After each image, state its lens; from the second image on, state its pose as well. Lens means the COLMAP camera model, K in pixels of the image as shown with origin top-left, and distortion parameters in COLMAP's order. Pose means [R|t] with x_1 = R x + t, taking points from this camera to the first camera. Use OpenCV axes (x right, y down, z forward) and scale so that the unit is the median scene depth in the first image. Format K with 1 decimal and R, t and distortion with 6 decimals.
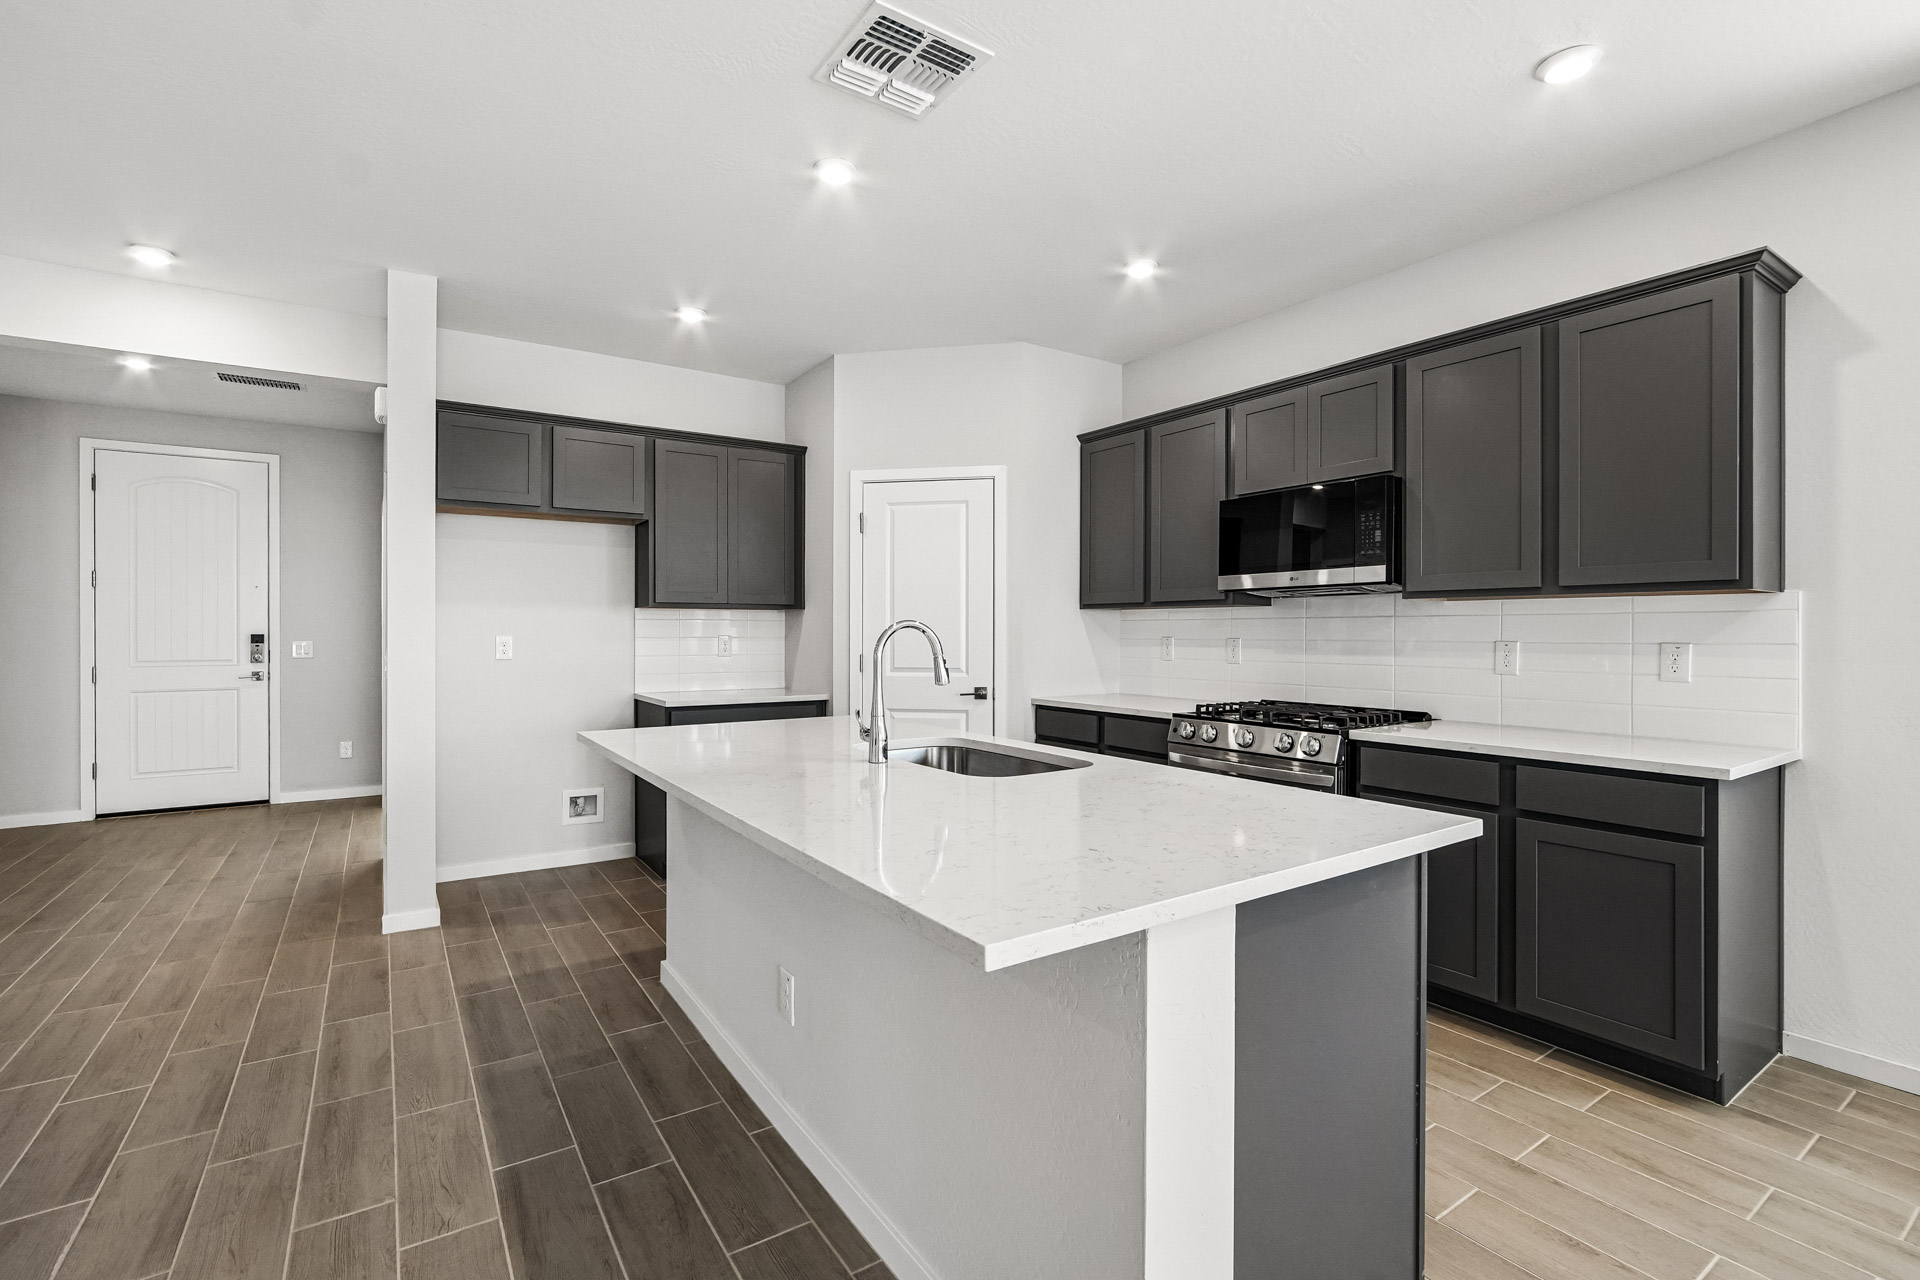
lens RADIAL K [[876.5, 0, 1010.8], [0, 876.5, 654.9], [0, 0, 1]] dist [0.022703, -0.000220]
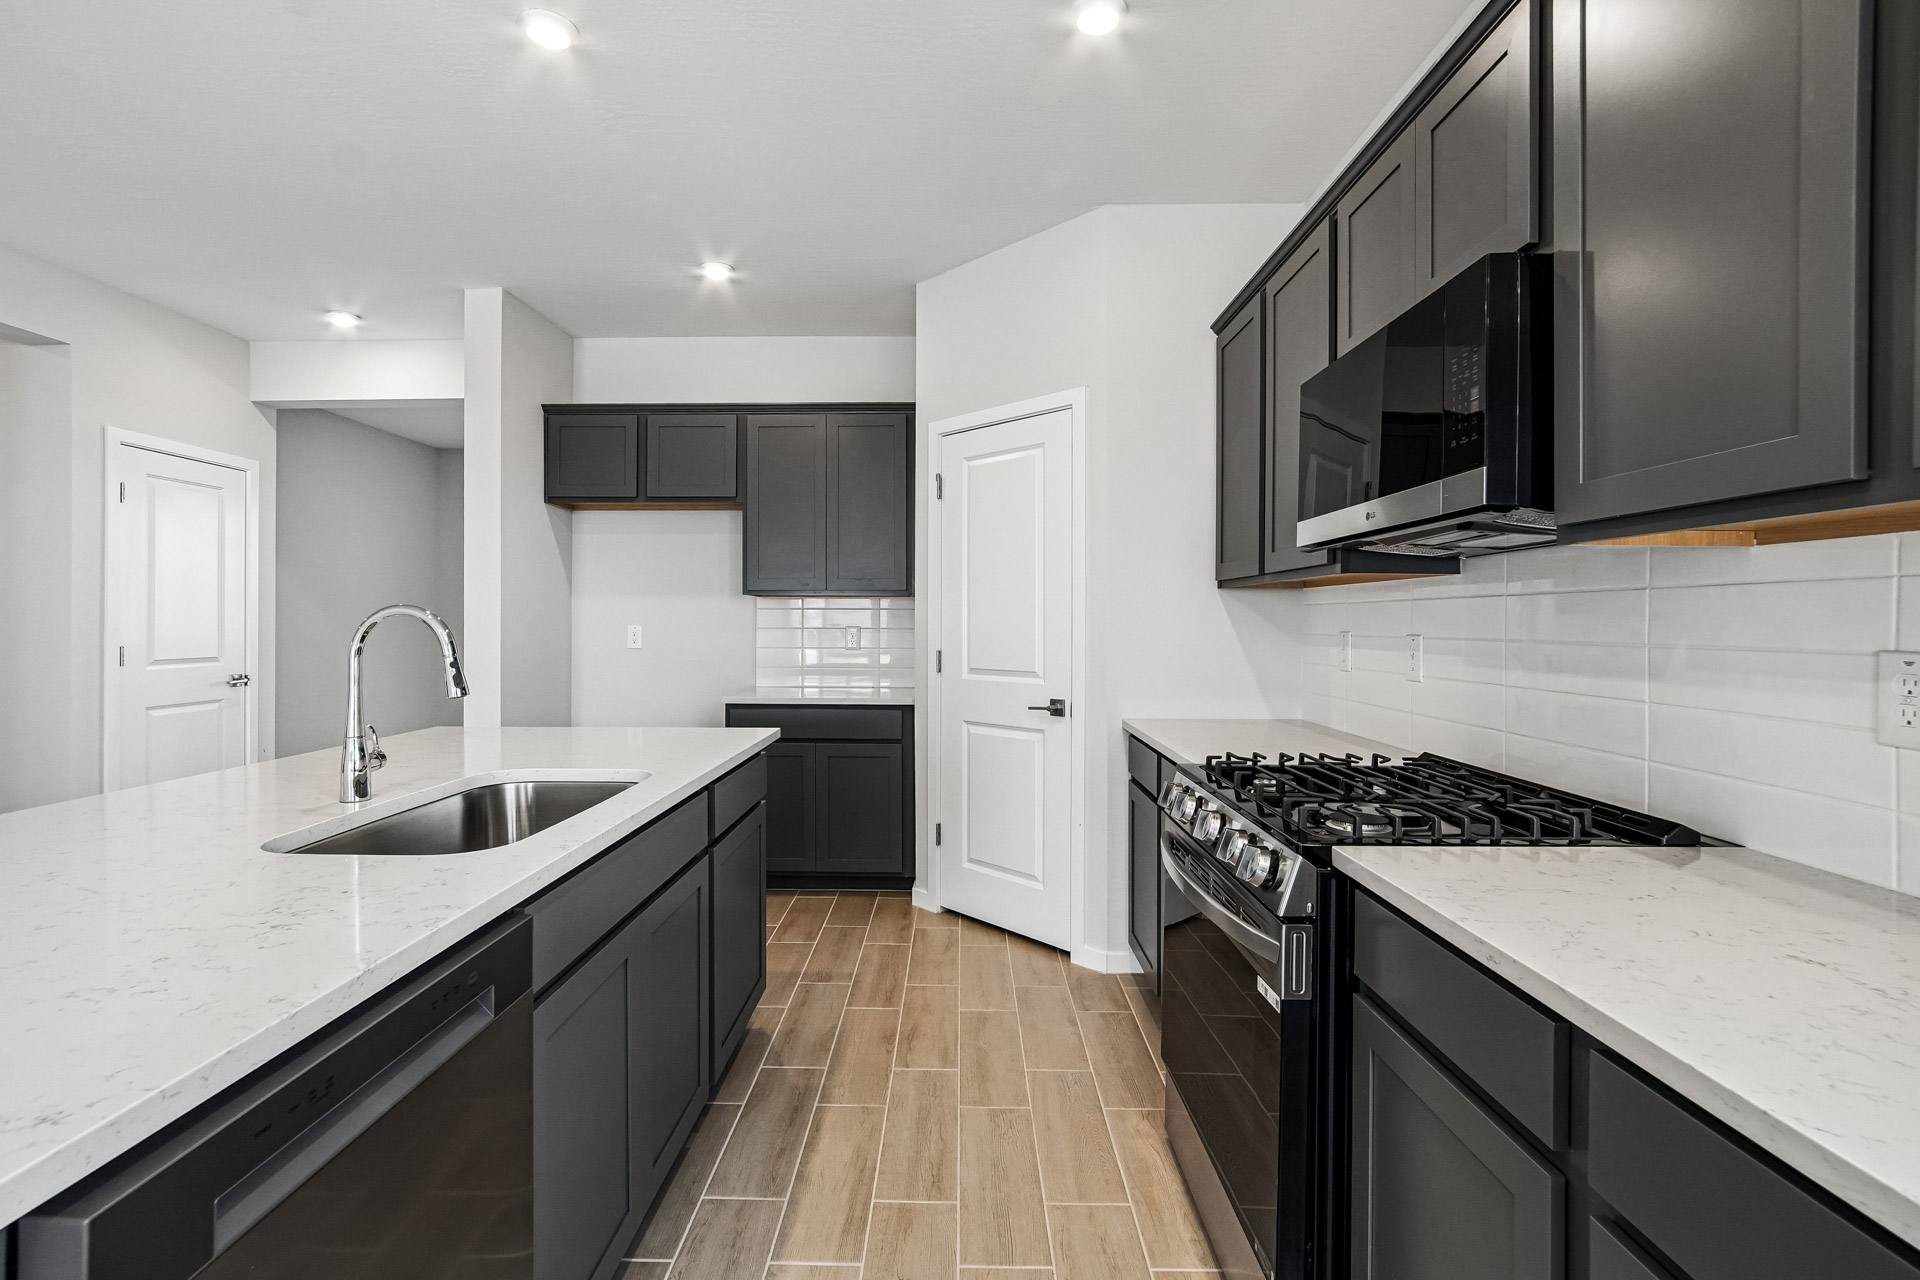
lens RADIAL K [[903.2, 0, 957.3], [0, 903.2, 628.6], [0, 0, 1]] dist [0.001027, 0.000001]
pose [[0.809157, 0.006314, -0.587559, 0.355624], [-0.017995, 0.999740, -0.014037, -0.009803], [0.587317, 0.021931, 0.809060, 0.373834]]
